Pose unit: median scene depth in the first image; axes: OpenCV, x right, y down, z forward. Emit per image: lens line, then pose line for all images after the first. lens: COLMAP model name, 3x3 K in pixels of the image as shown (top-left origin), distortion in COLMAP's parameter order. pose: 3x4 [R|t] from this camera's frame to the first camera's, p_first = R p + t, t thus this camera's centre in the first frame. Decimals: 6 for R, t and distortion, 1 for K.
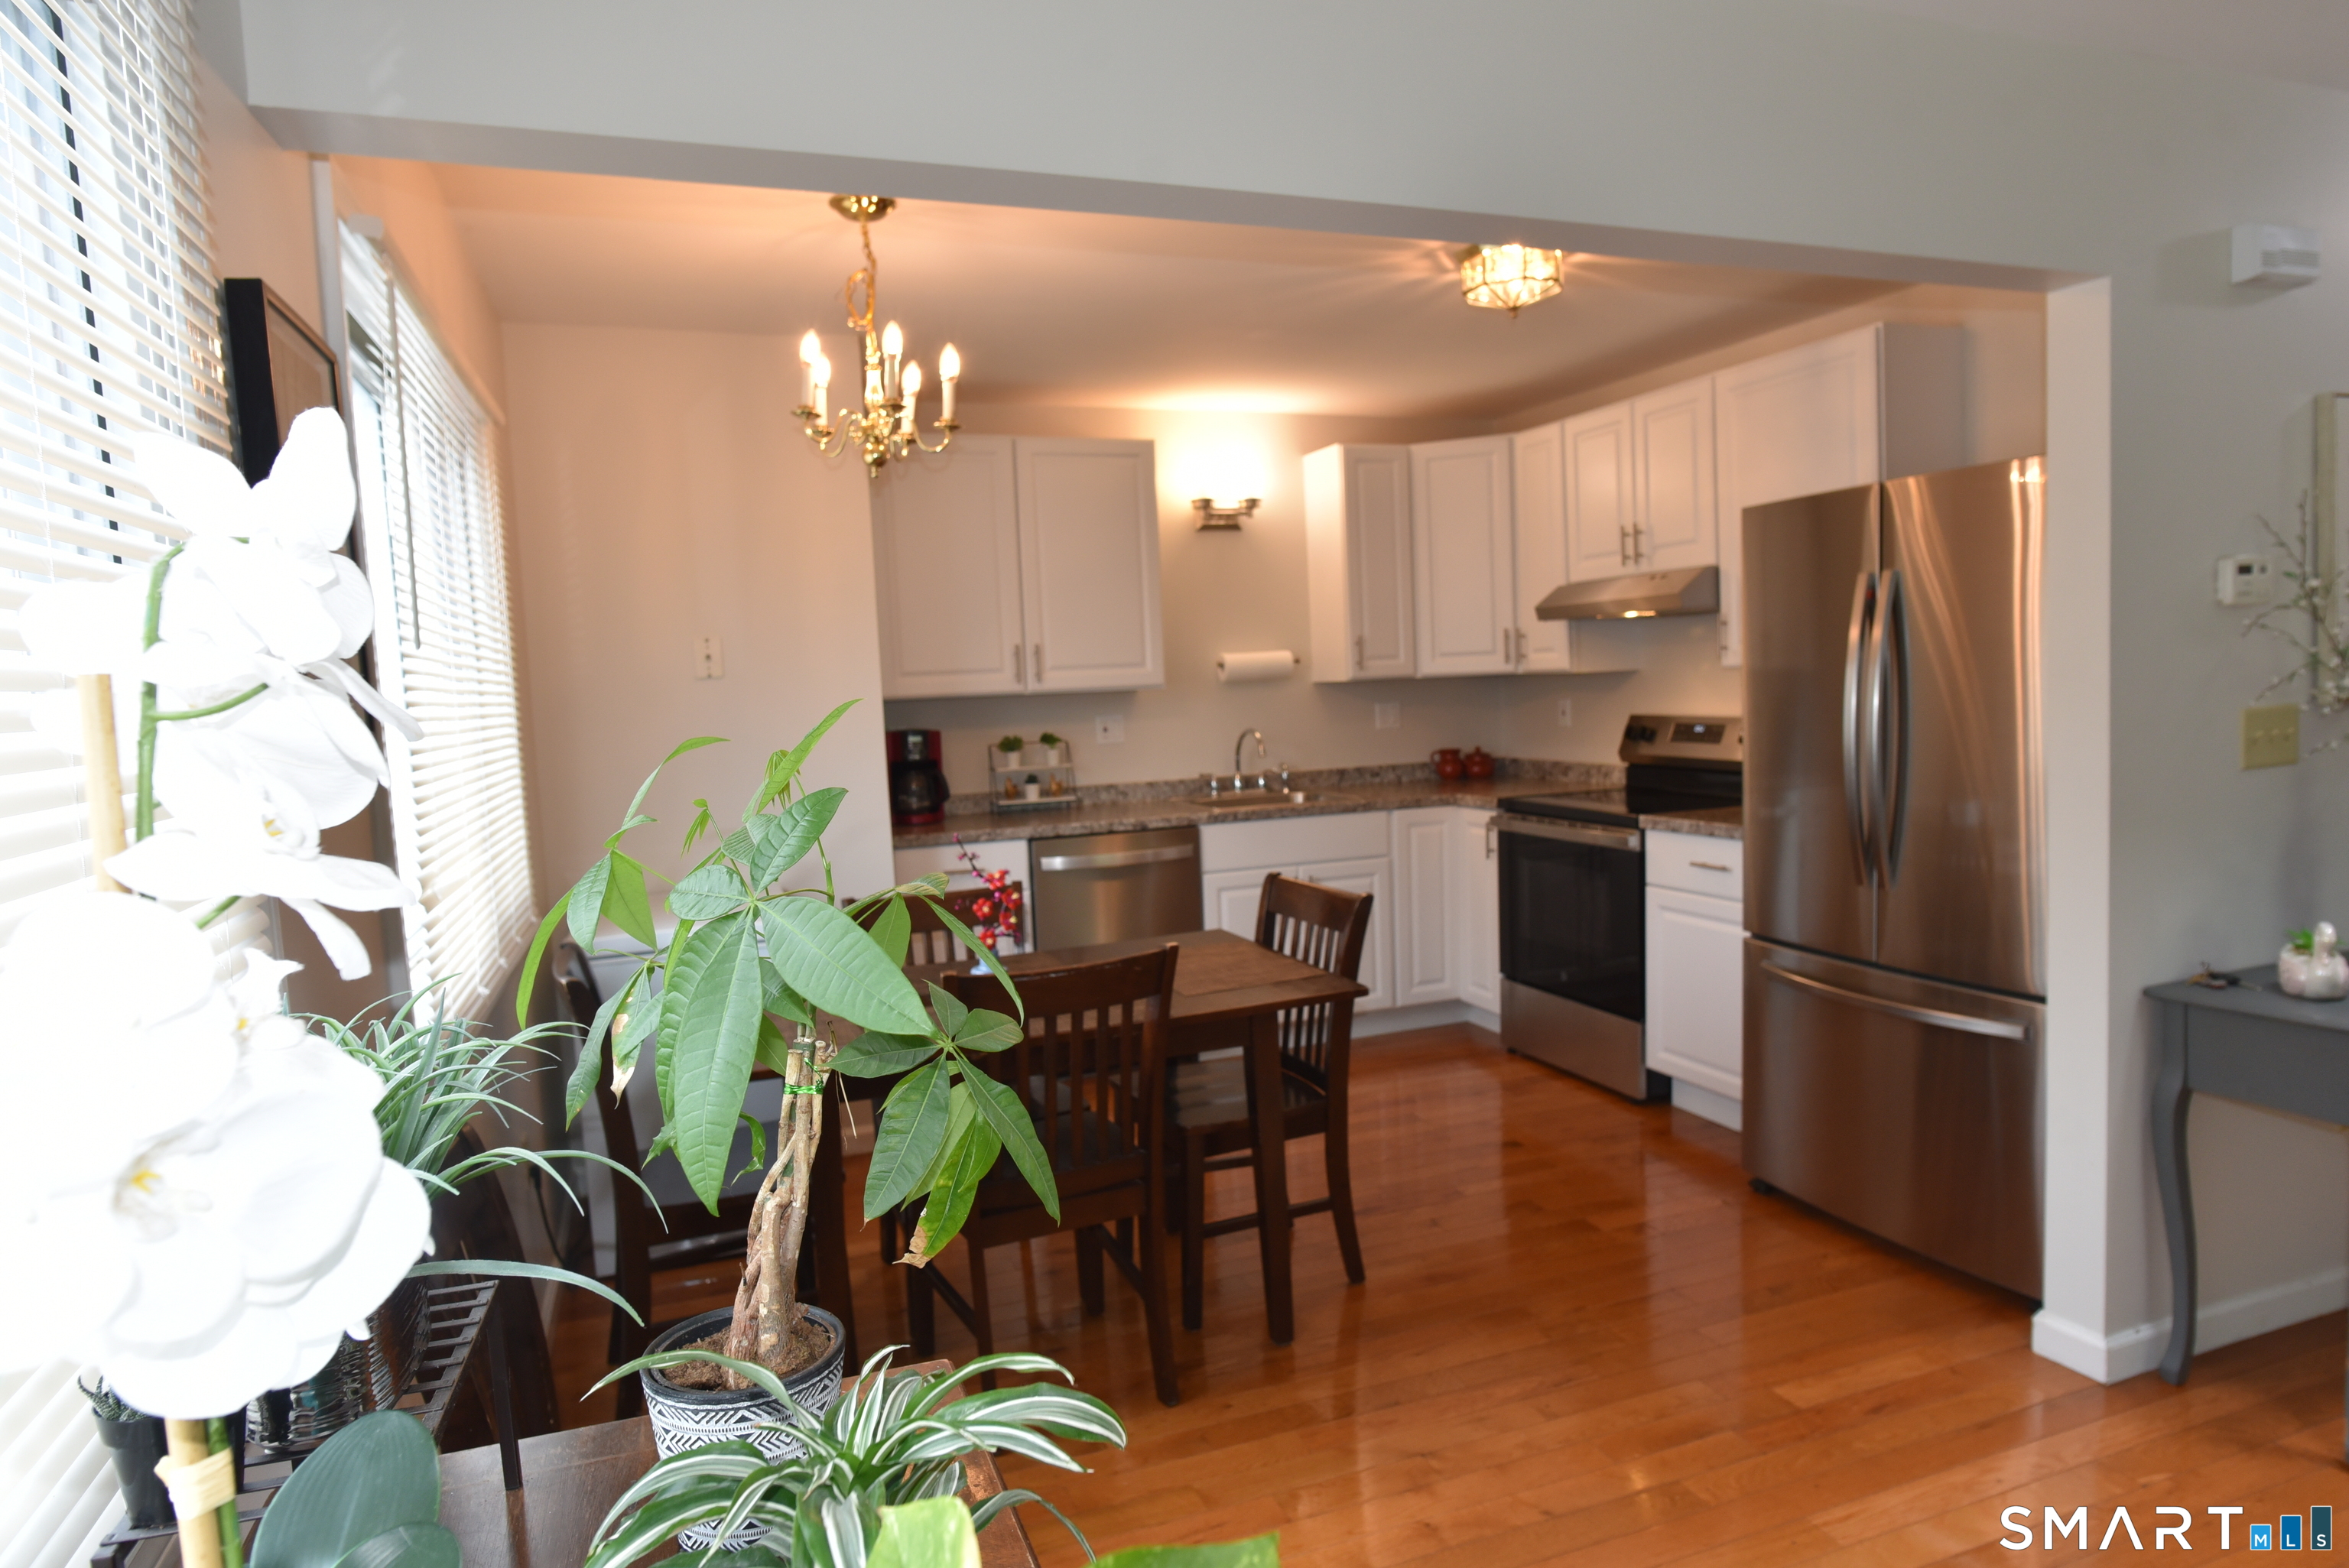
lens RADIAL K [[1348.1, 0, 1174.5], [0, 1348.1, 784.0], [0, 0, 1]] dist [-0.005676, -0.000628]
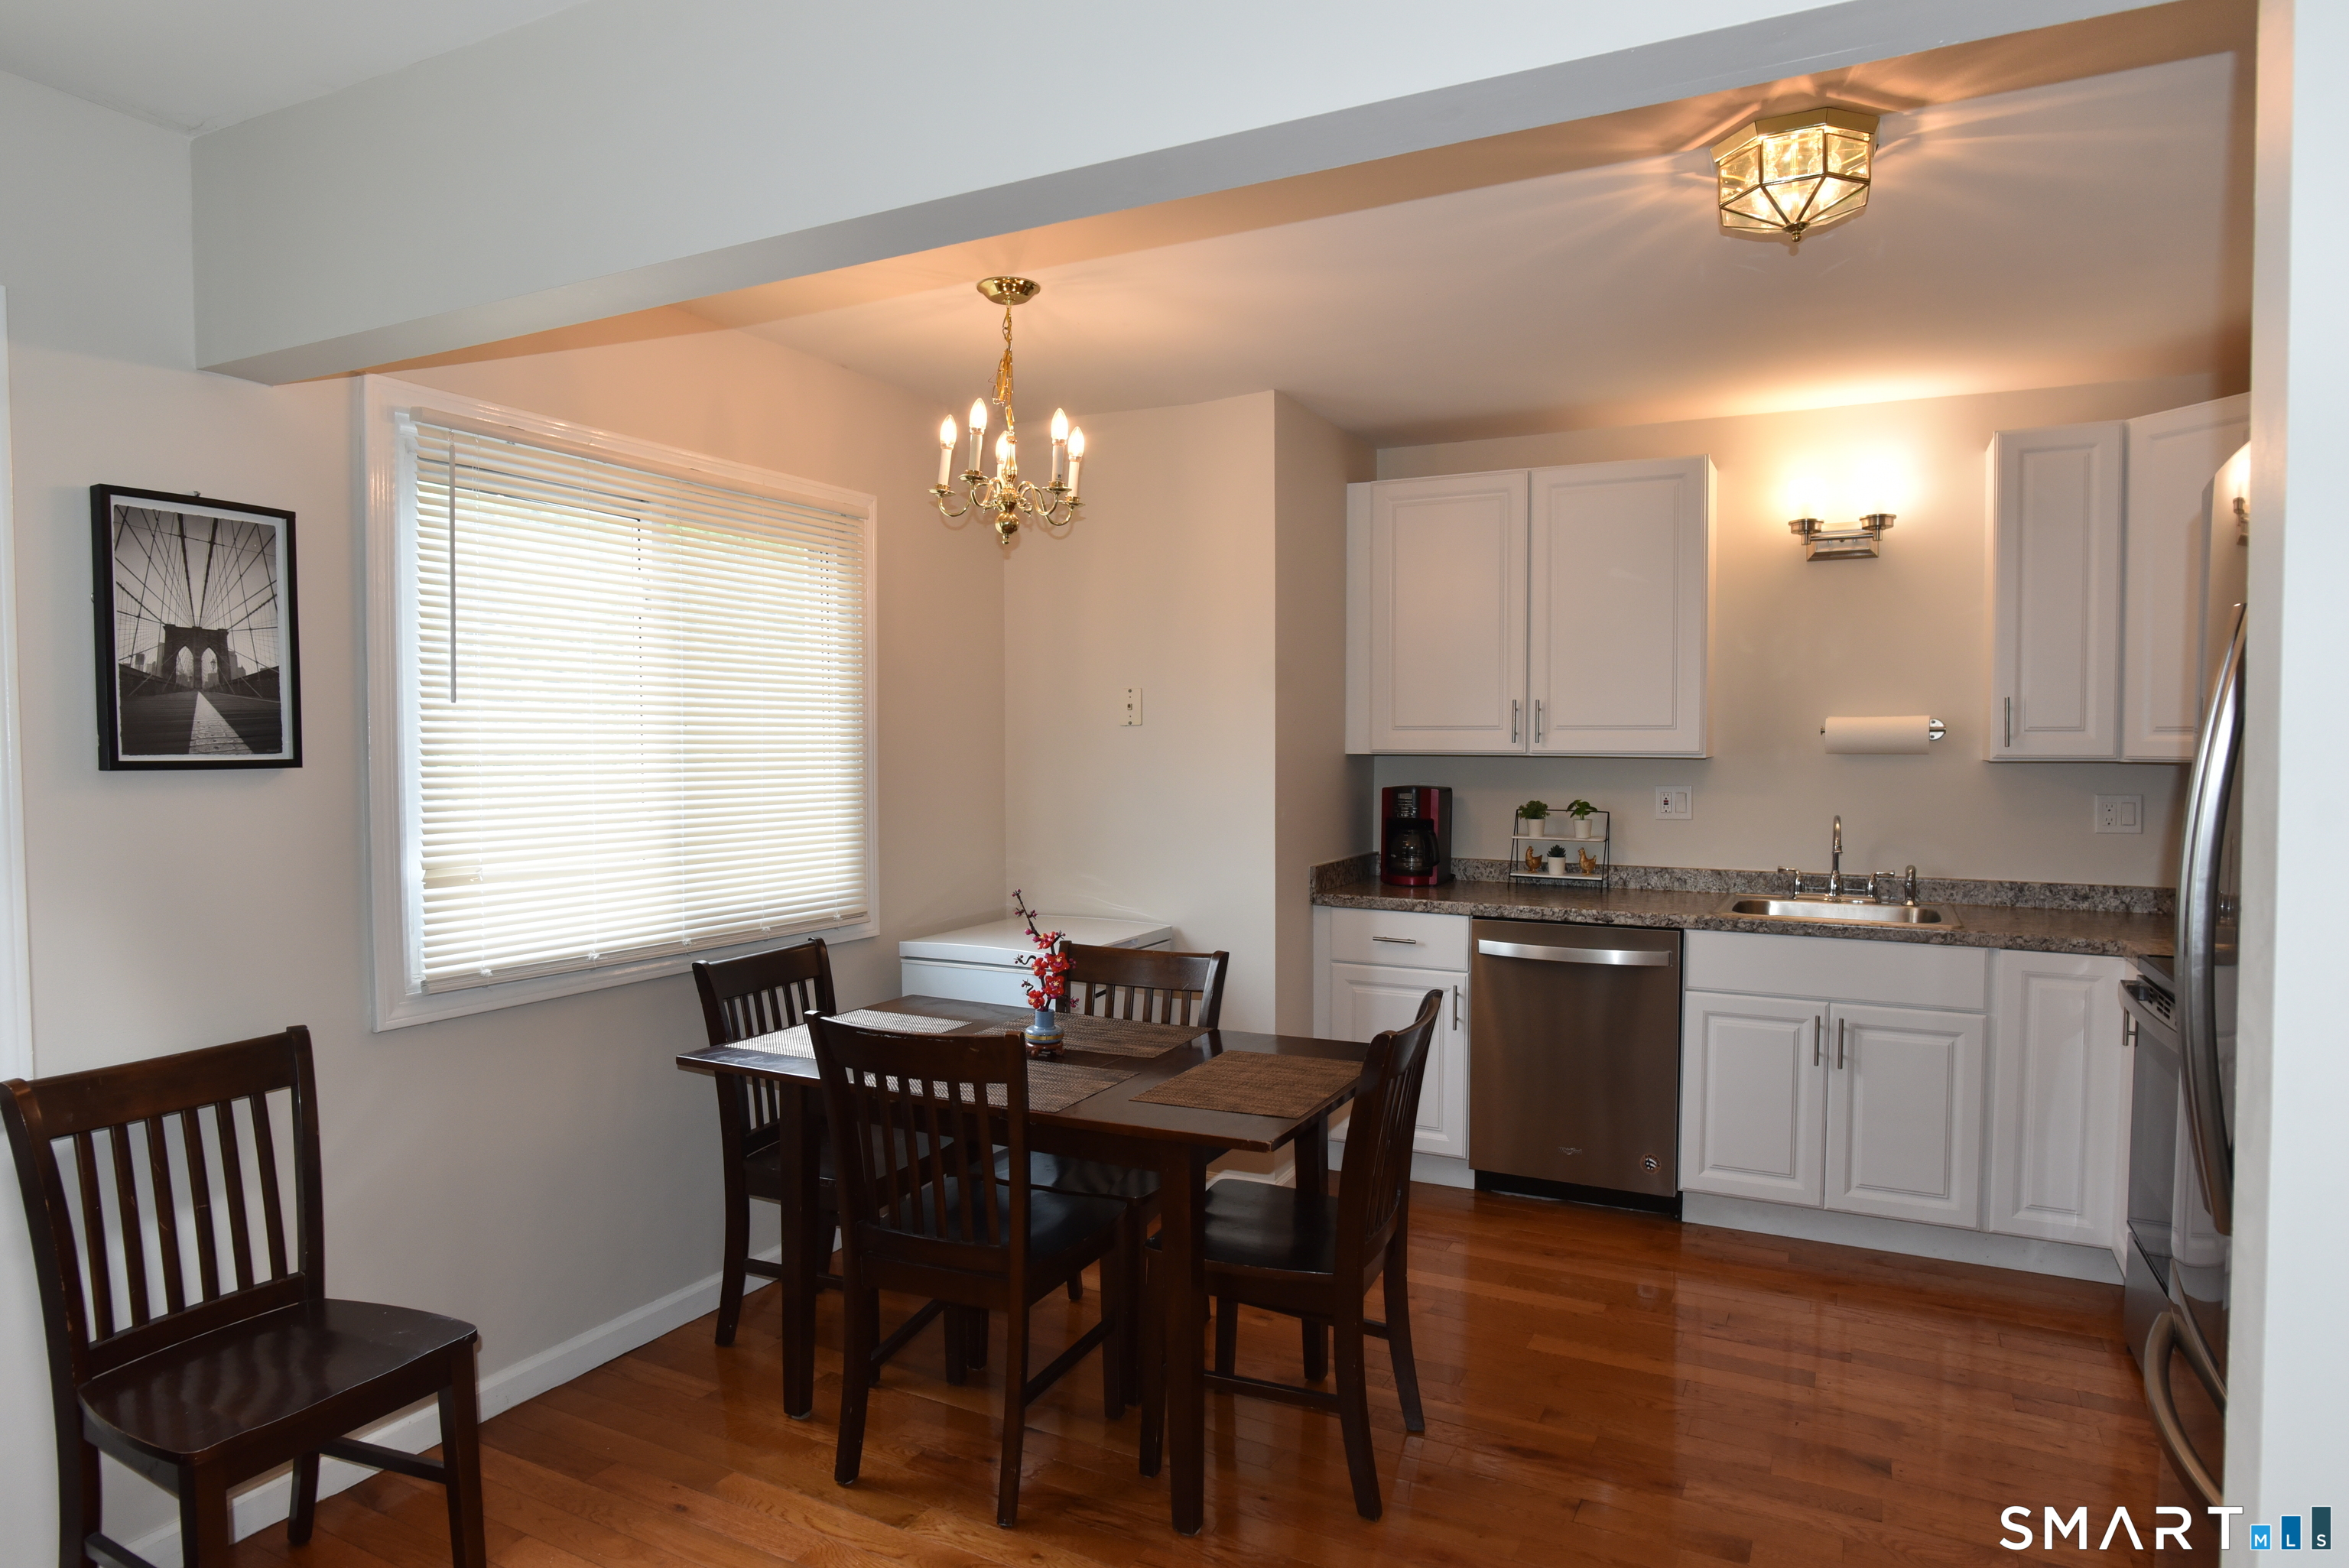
lens RADIAL K [[1339.0, 0, 1174.5], [0, 1339.0, 784.0], [0, 0, 1]] dist [-0.002899, -0.000387]
pose [[0.692952, 0.066290, -0.717929, 0.352426], [-0.087814, 0.996111, 0.007216, -0.032398], [0.715616, 0.058044, 0.696078, 0.207911]]
